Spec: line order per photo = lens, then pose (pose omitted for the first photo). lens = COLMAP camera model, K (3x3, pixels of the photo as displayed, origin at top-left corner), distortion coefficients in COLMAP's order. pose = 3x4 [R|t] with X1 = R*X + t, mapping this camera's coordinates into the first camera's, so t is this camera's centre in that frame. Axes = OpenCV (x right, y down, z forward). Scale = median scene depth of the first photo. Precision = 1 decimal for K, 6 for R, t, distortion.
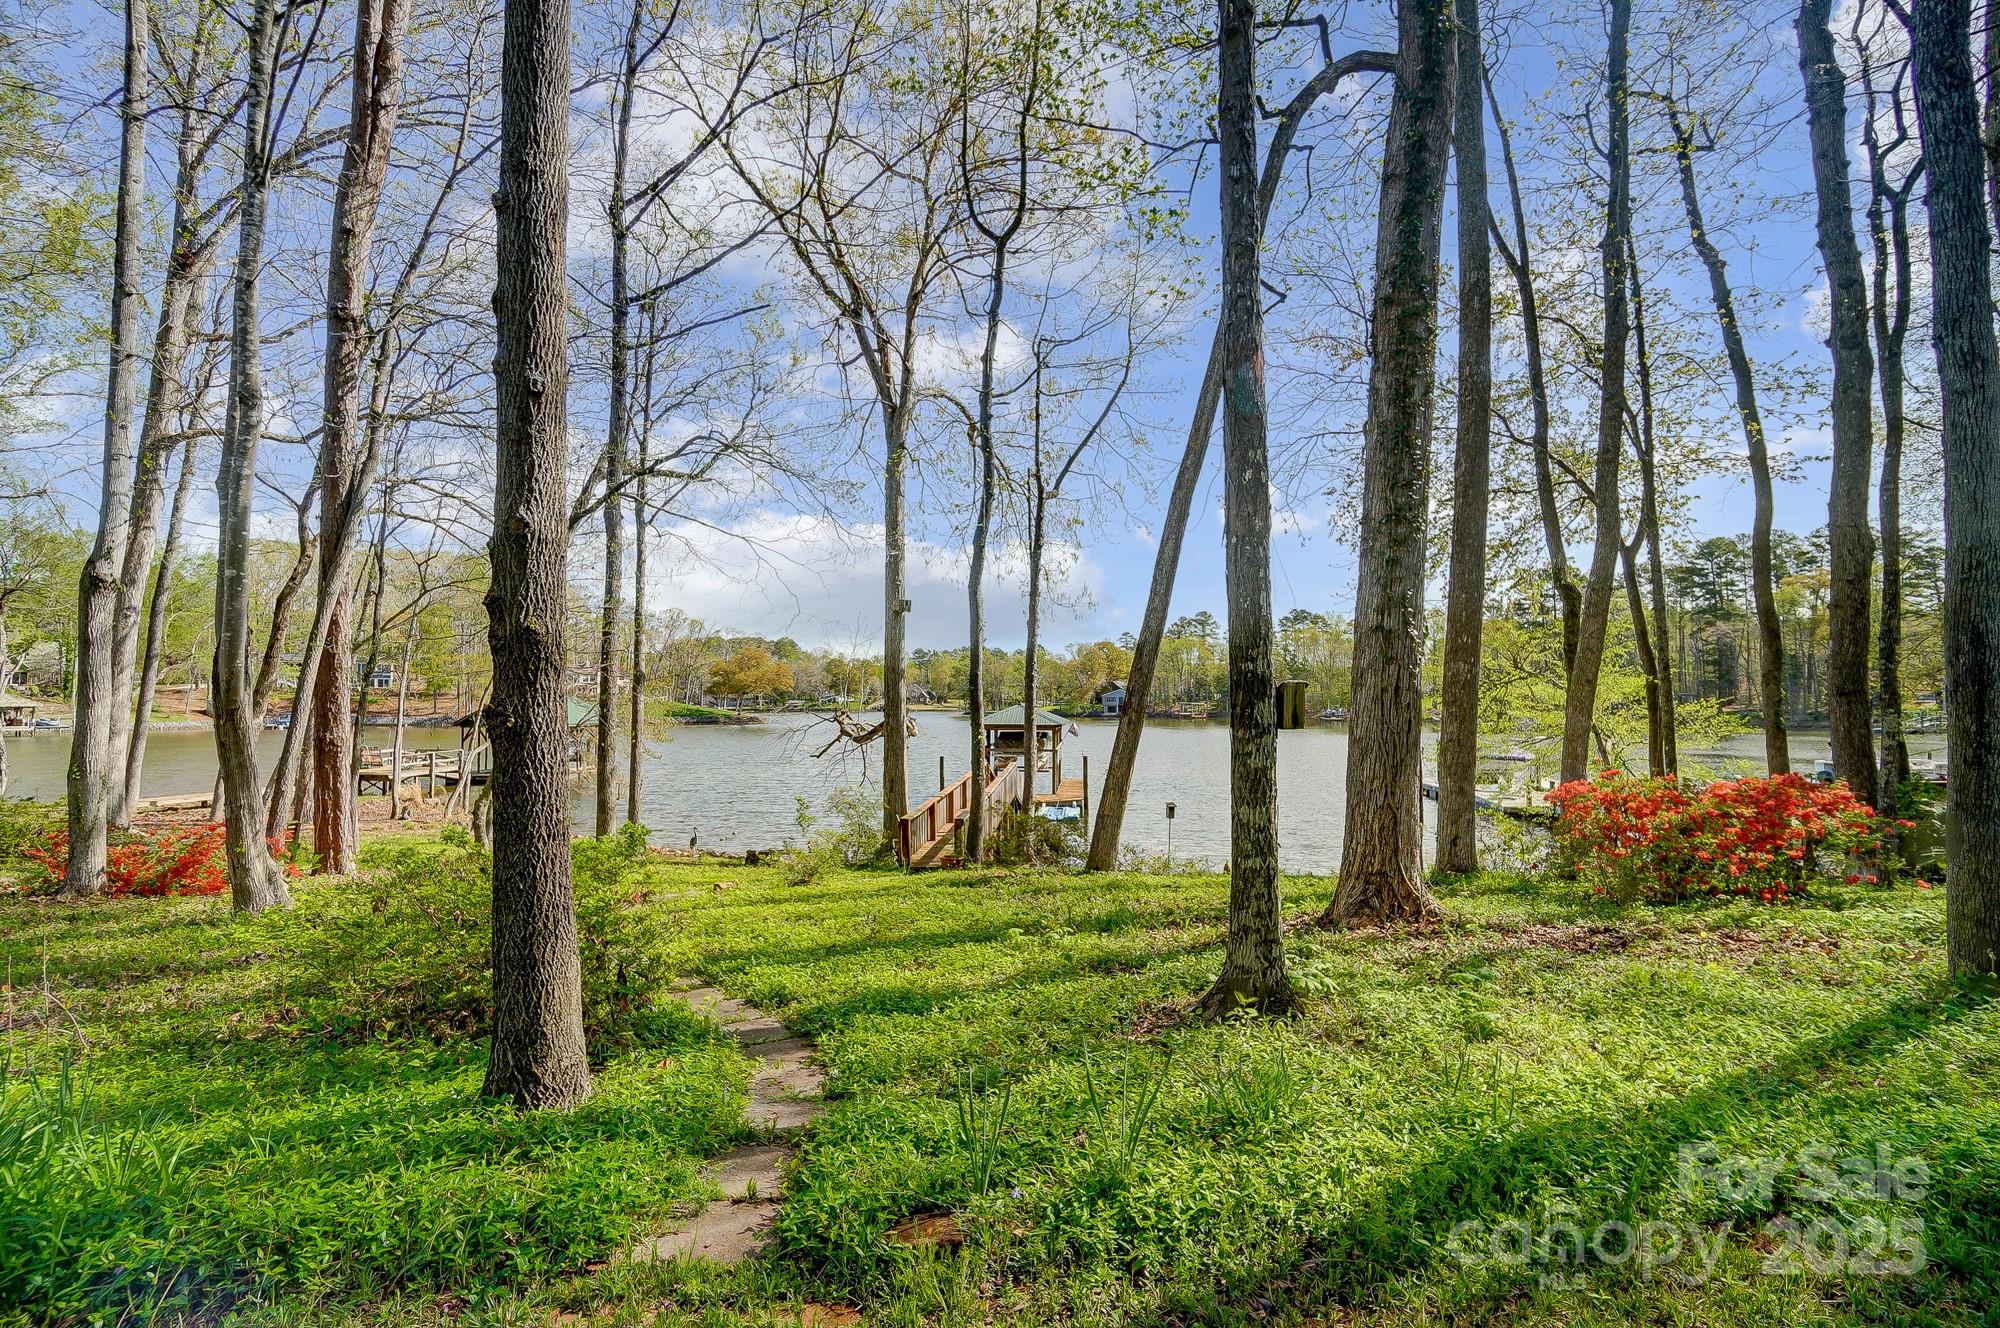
lens RADIAL K [[903.9, 0, 1000.0], [0, 903.9, 664.0], [0, 0, 1]] dist [-0.040376, -0.000259]
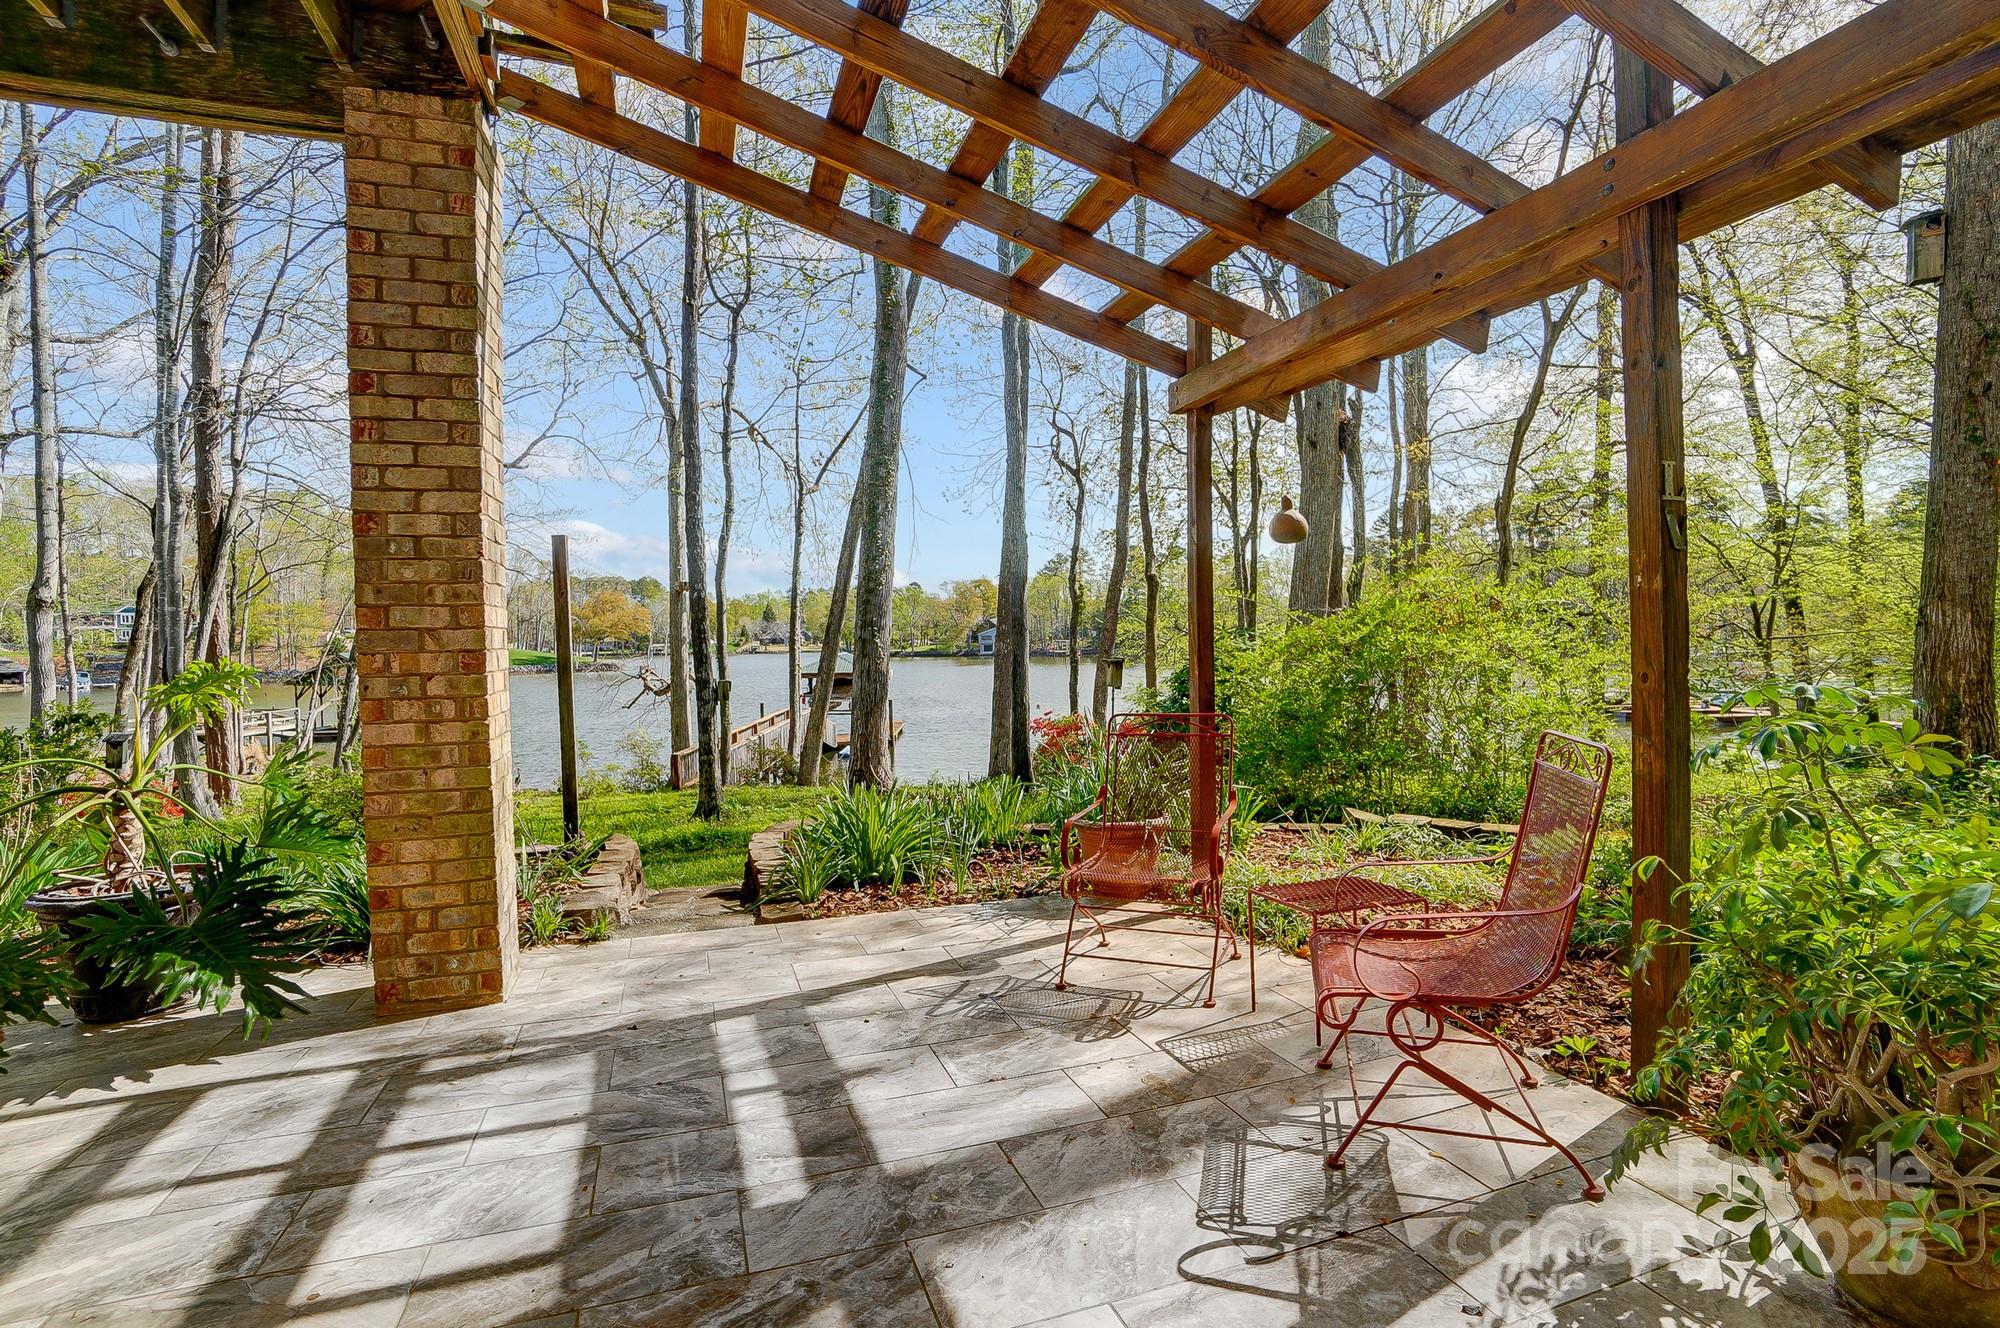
lens RADIAL K [[930.8, 0, 1000.0], [0, 930.8, 664.0], [0, 0, 1]] dist [-0.043398, 0.000960]
pose [[0.991551, -0.020155, 0.128146, 0.145857], [0.011500, 0.997624, 0.067924, -0.035862], [-0.129210, -0.065877, 0.989427, -0.295525]]
